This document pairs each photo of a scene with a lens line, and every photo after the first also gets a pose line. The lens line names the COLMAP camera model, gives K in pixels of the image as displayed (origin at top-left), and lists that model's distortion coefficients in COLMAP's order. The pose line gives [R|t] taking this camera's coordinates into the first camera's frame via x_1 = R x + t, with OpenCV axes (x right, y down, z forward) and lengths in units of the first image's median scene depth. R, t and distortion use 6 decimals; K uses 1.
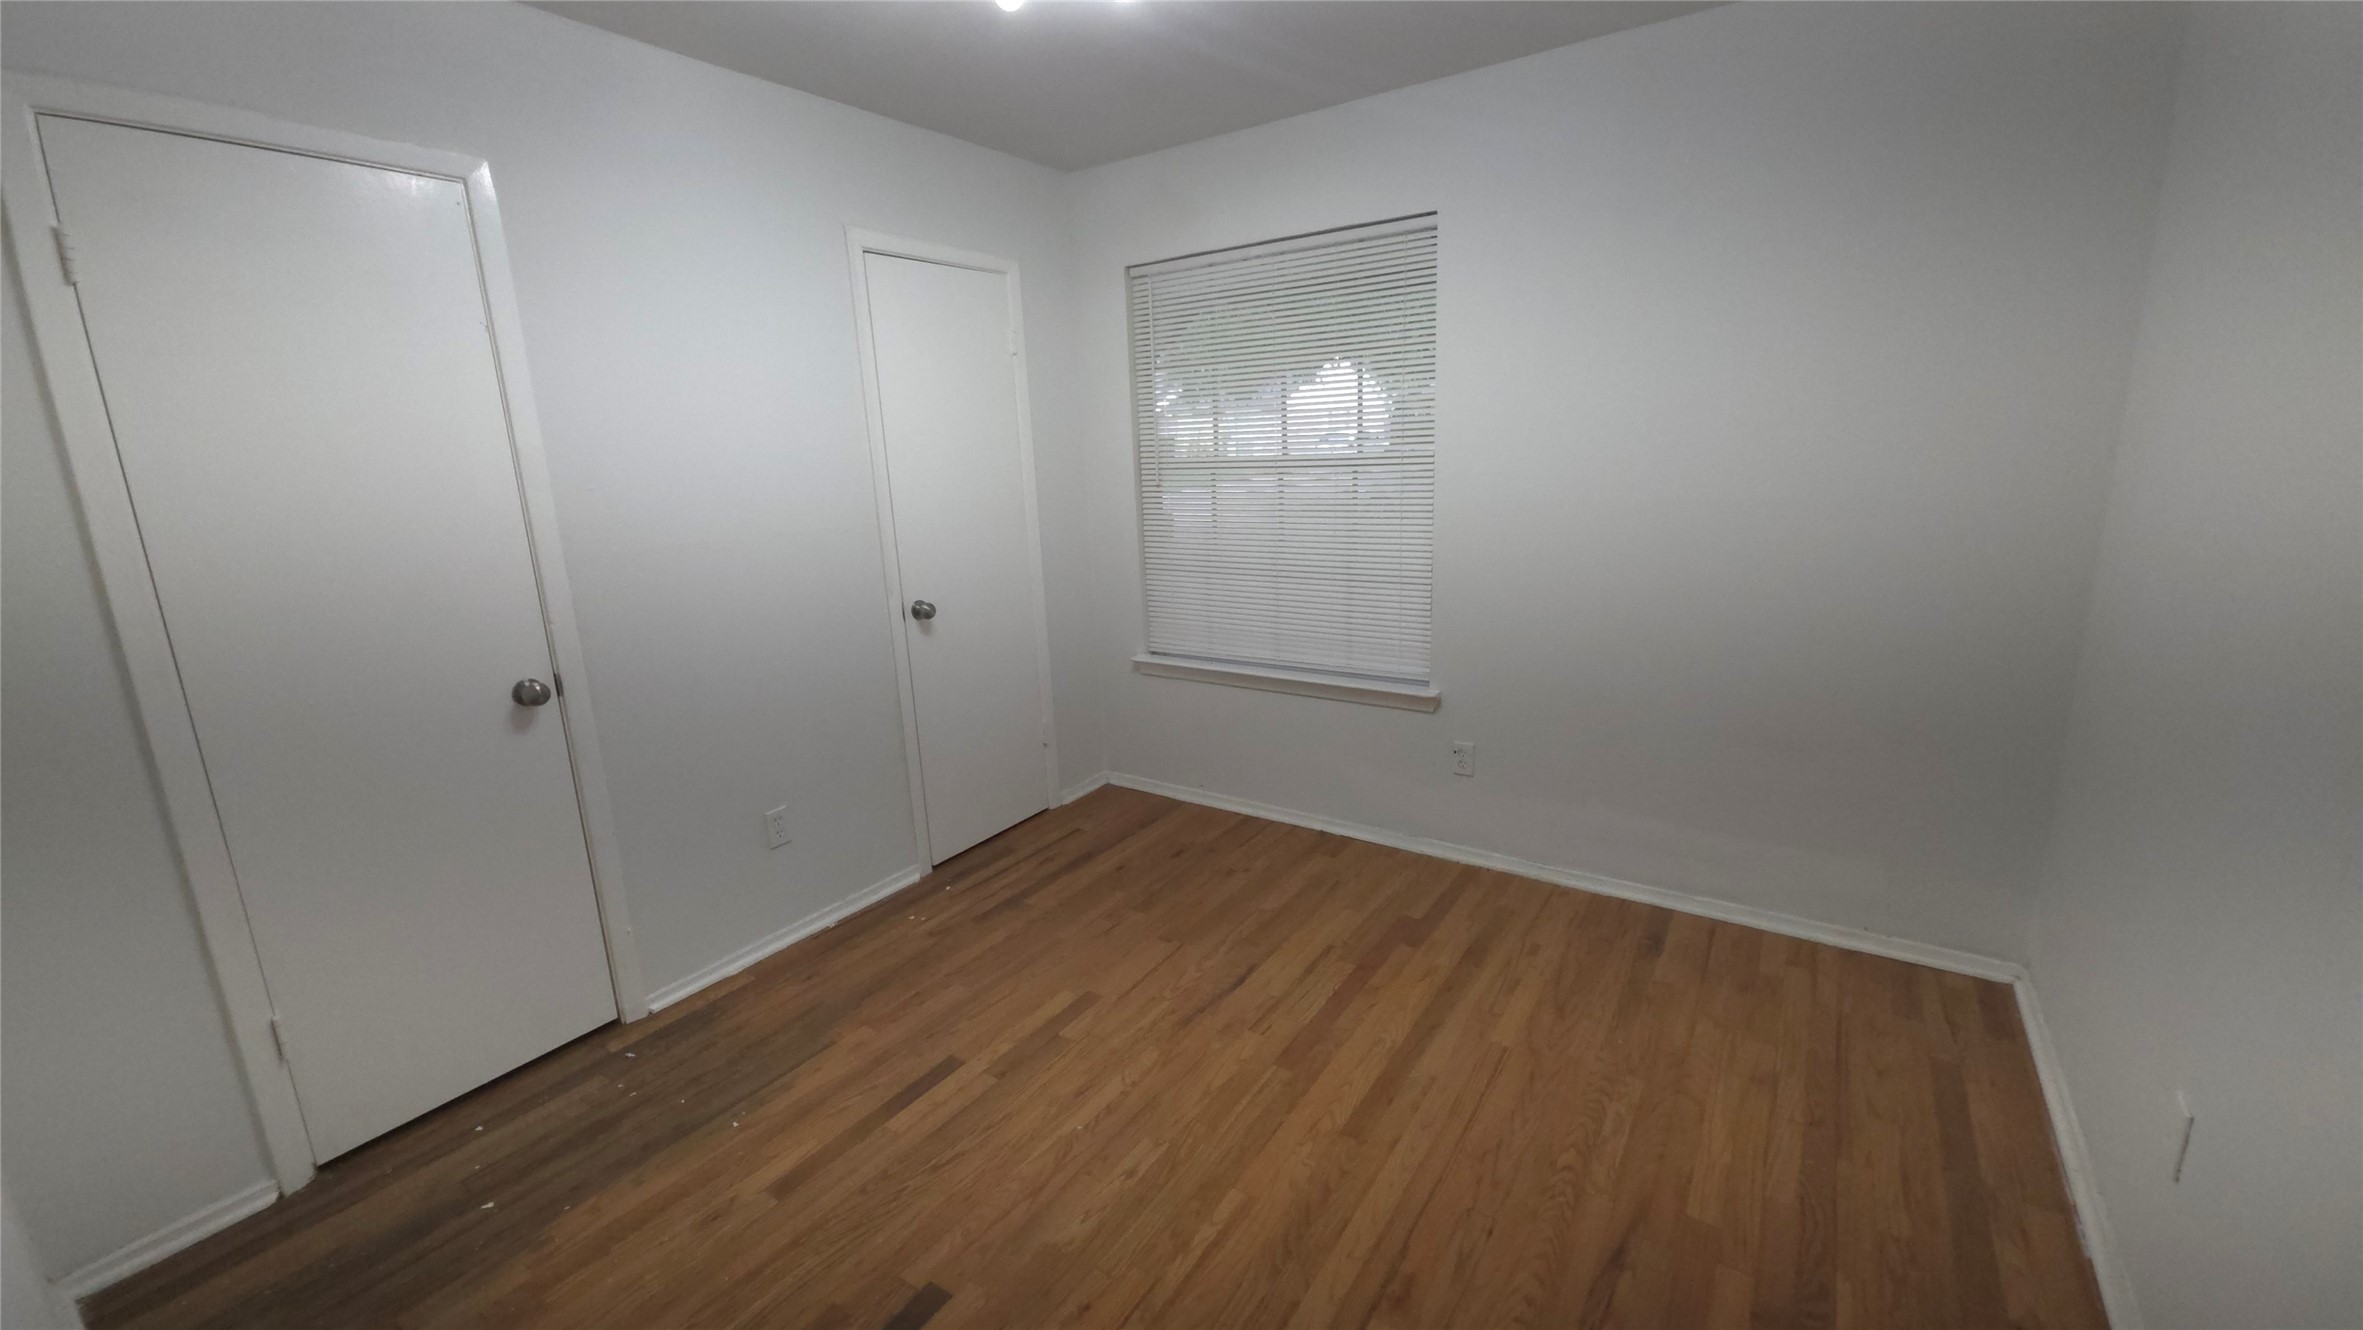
lens RADIAL K [[935.0, 0, 1178.3], [0, 935.0, 654.7], [0, 0, 1]] dist [0.012826, -0.006740]
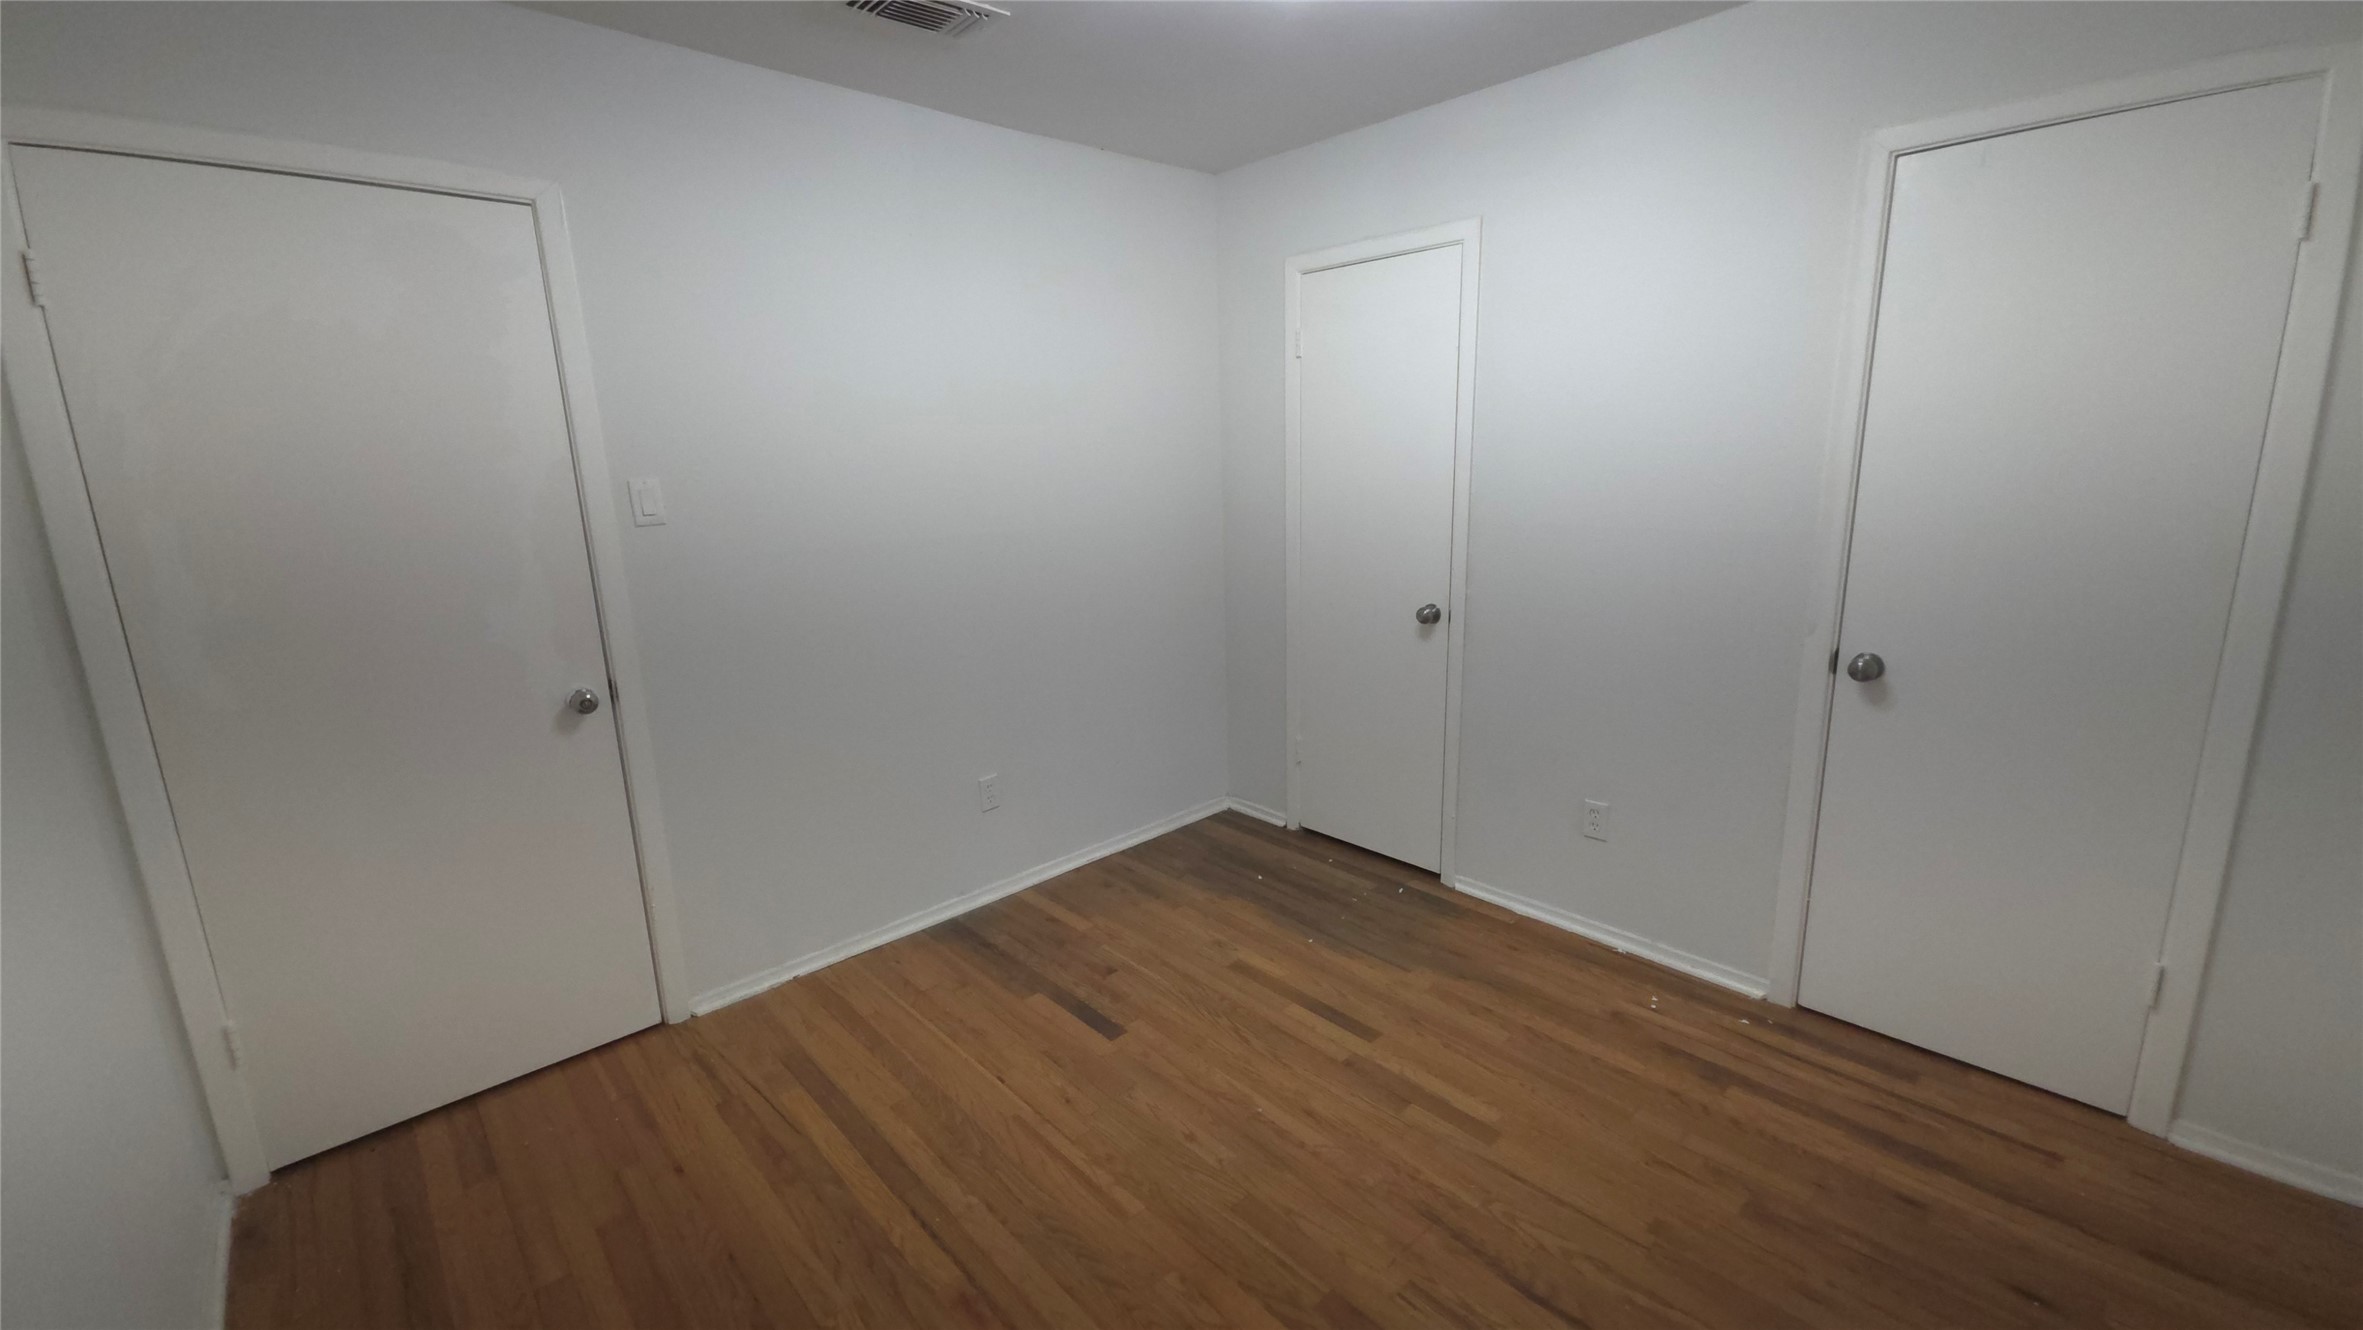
lens RADIAL K [[935.0, 0, 1178.3], [0, 935.0, 654.7], [0, 0, 1]] dist [0.012826, -0.006740]
pose [[-0.215833, 0.252745, -0.943152, 0.635963], [-0.181273, 0.938755, 0.293050, -0.216600], [0.959456, 0.234218, -0.156798, 0.787270]]
